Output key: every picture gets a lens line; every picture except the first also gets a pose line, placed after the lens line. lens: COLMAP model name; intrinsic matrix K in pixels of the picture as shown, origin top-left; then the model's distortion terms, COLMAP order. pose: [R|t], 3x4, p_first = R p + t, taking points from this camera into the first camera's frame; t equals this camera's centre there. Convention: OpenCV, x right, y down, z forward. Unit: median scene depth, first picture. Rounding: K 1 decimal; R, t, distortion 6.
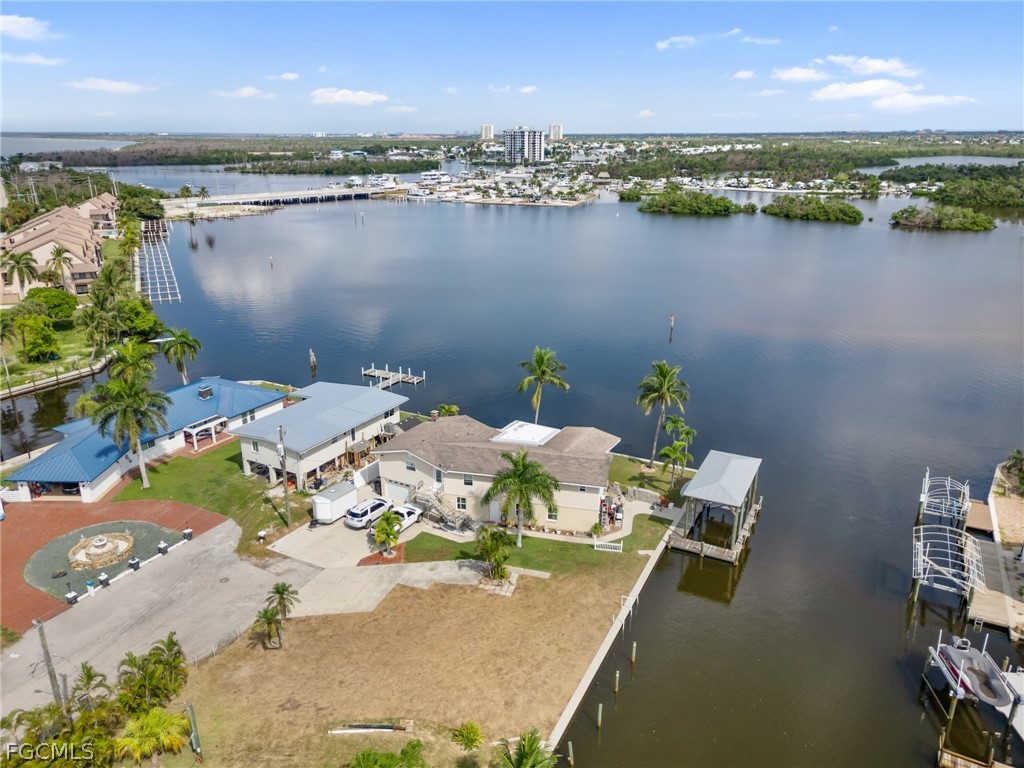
lens RADIAL K [[725.8, 0, 513.6], [0, 725.8, 378.9], [0, 0, 1]] dist [0.074083, -0.073602]
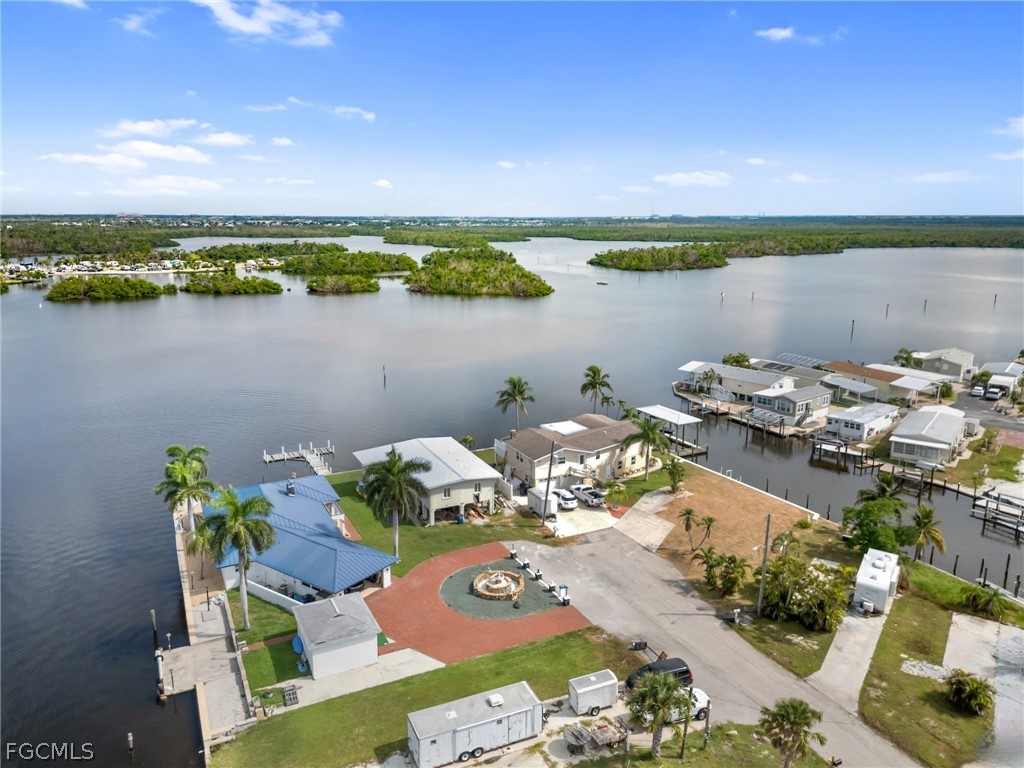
lens RADIAL K [[735.6, 0, 504.7], [0, 735.6, 373.4], [0, 0, 1]] dist [0.072171, -0.070005]
pose [[0.578191, -0.172269, 0.797508, -1.365259], [0.261223, 0.965090, 0.019083, -0.097319], [-0.772954, 0.197294, 0.603007, 0.237901]]
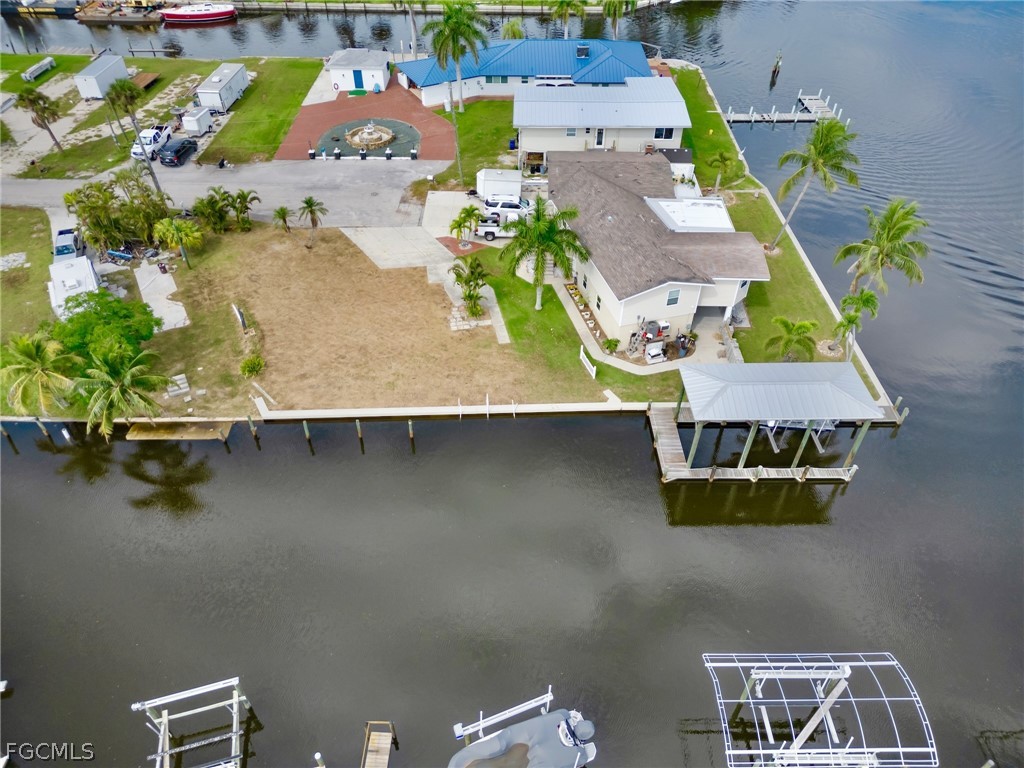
lens RADIAL K [[715.2, 0, 512.0], [0, 715.2, 384.0], [0, 0, 1]] dist [0.070755, -0.067257]
pose [[0.470018, 0.588100, -0.658196, 0.611337], [-0.280509, 0.806563, 0.520356, -0.137250], [0.836898, -0.059946, 0.544067, 0.489102]]
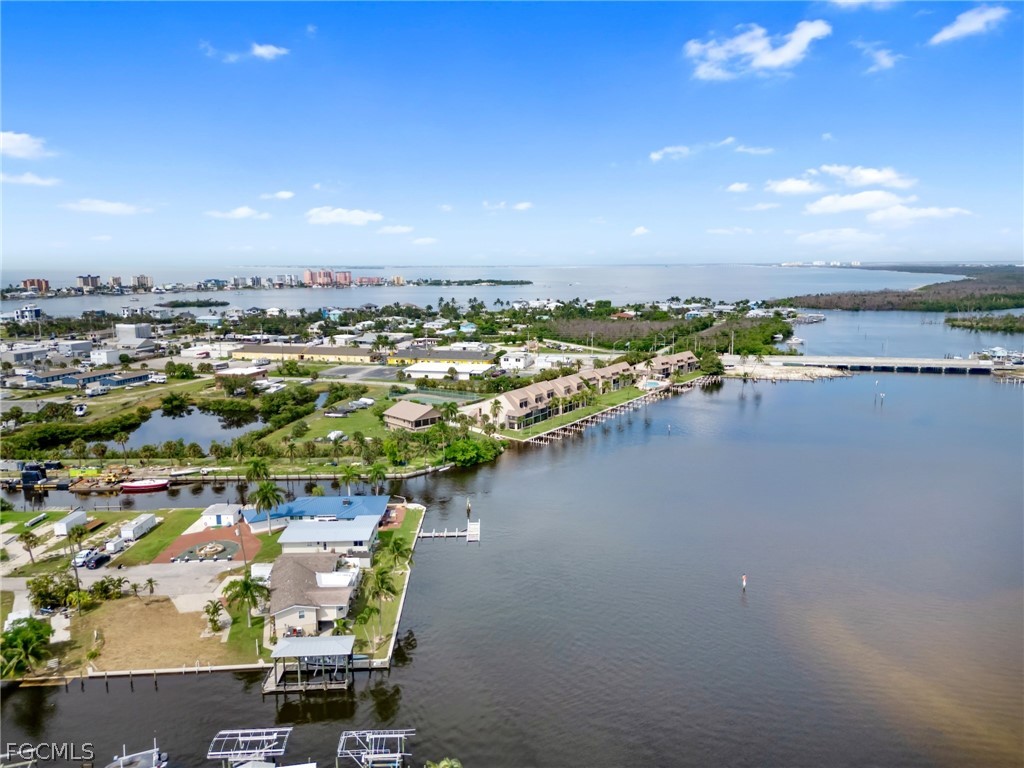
lens RADIAL K [[715.2, 0, 512.0], [0, 715.2, 384.0], [0, 0, 1]] dist [0.070755, -0.067257]
pose [[0.504296, 0.136843, -0.852619, 1.744379], [-0.268366, 0.963308, -0.004121, -0.502833], [0.820771, 0.230892, 0.522516, 0.456772]]
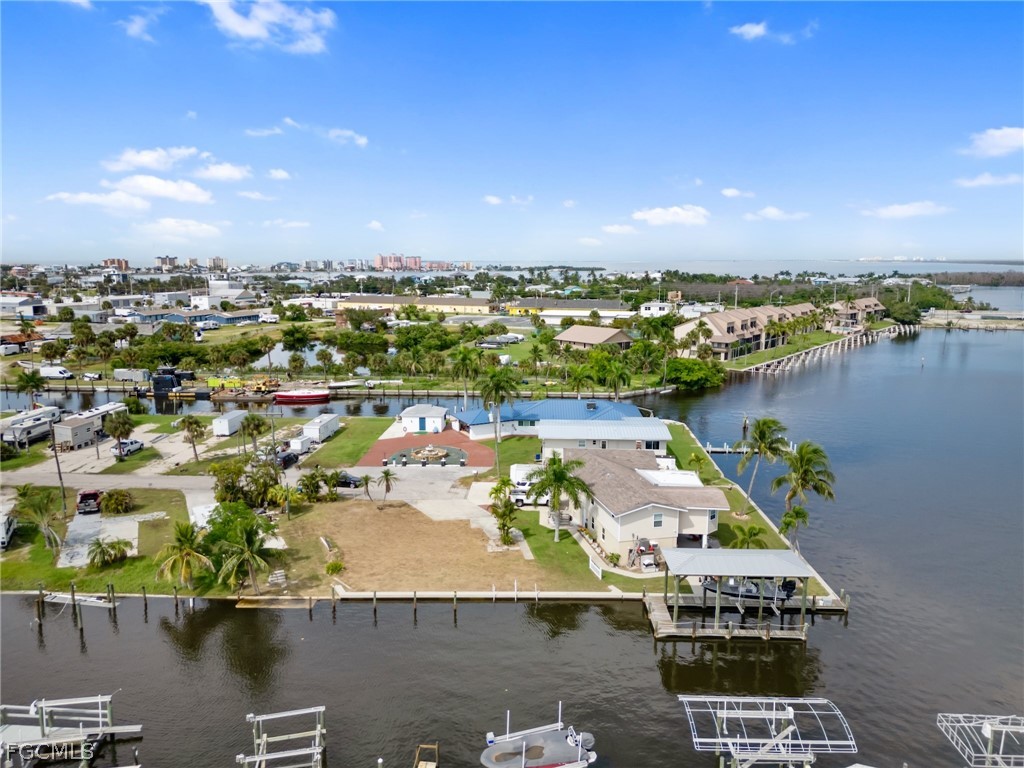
lens RADIAL K [[725.8, 0, 513.6], [0, 725.8, 378.9], [0, 0, 1]] dist [0.074083, -0.073602]
pose [[0.435478, 0.142376, -0.888869, 0.934363], [-0.284705, 0.958512, 0.014047, -0.007586], [0.853992, 0.246949, 0.457946, 0.360035]]
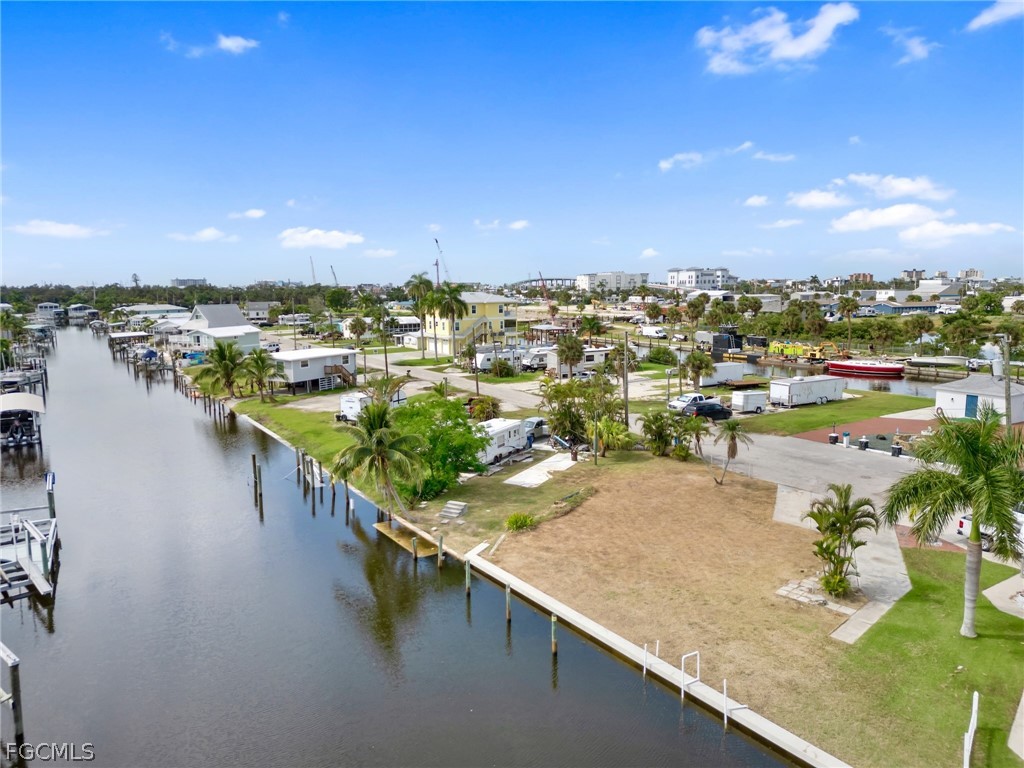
lens RADIAL K [[715.2, 0, 512.0], [0, 715.2, 384.0], [0, 0, 1]] dist [0.070755, -0.067257]
pose [[-0.481243, 0.123055, -0.867907, 0.493268], [-0.270055, 0.921128, 0.280343, 0.042645], [0.833952, 0.369296, -0.410055, 0.885867]]
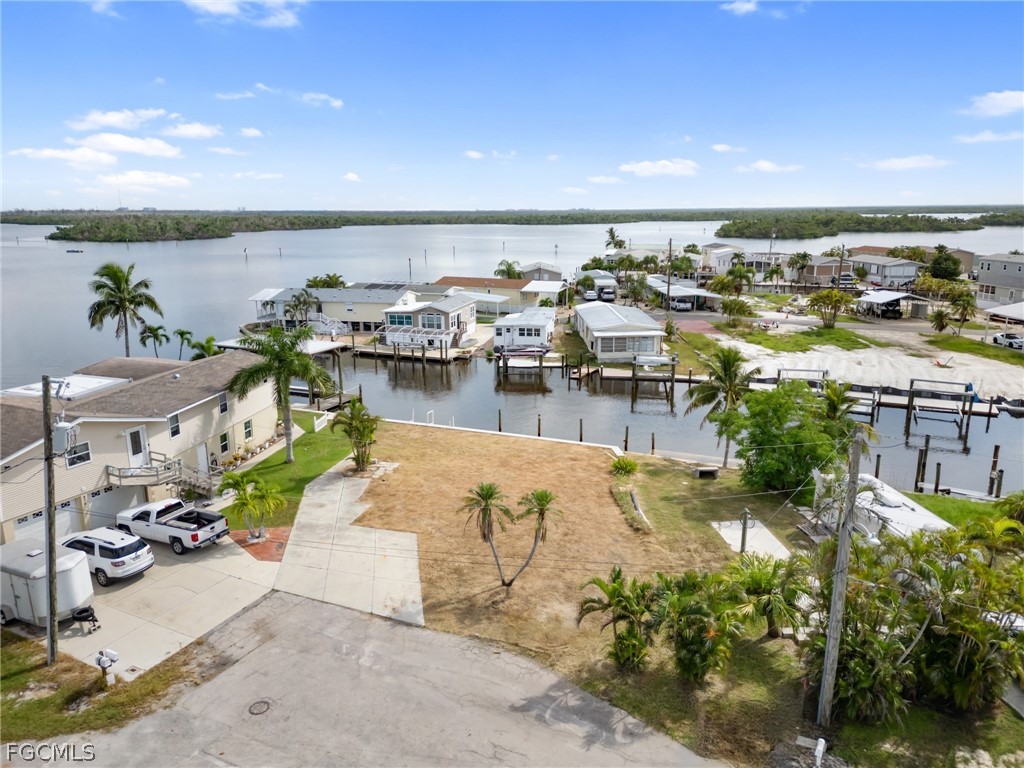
lens RADIAL K [[725.8, 0, 513.6], [0, 725.8, 378.9], [0, 0, 1]] dist [0.074083, -0.073602]
pose [[-0.056151, -0.227711, 0.972108, -0.694813], [0.323714, 0.916896, 0.233476, 0.053914], [-0.944487, 0.327795, 0.022229, 0.735810]]
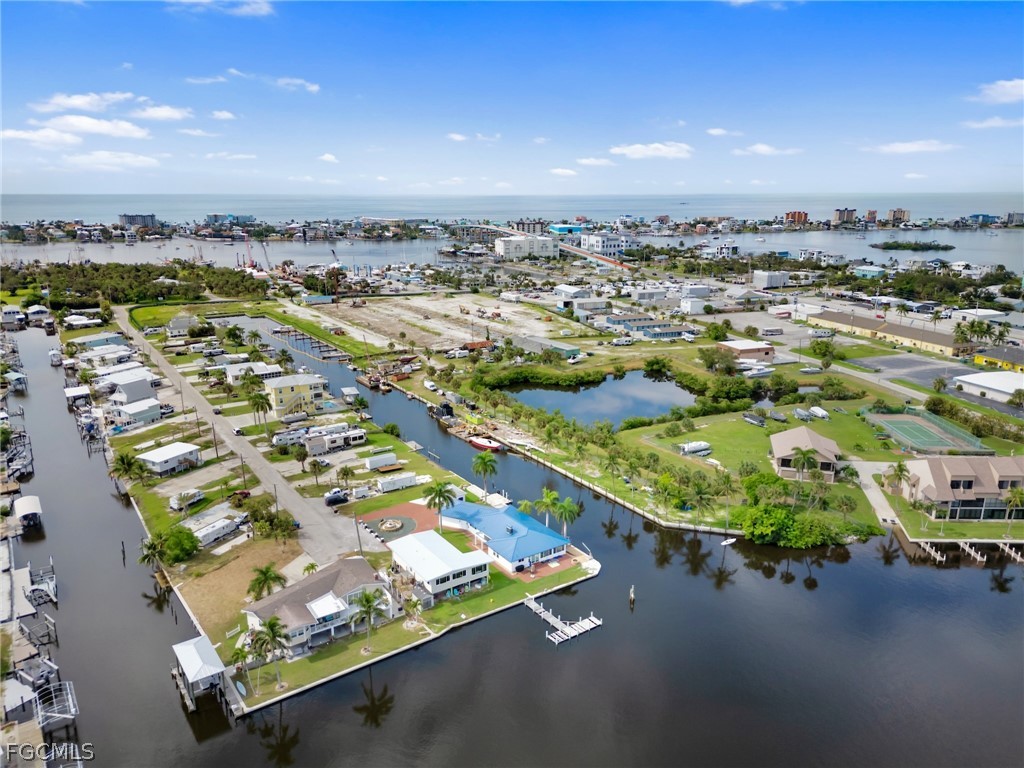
lens RADIAL K [[725.8, 0, 513.6], [0, 725.8, 378.9], [0, 0, 1]] dist [0.074083, -0.073602]
pose [[-0.448495, 0.217570, -0.866900, 1.280603], [-0.285889, 0.884042, 0.369779, -1.229381], [0.846829, 0.413682, -0.334288, 1.937570]]
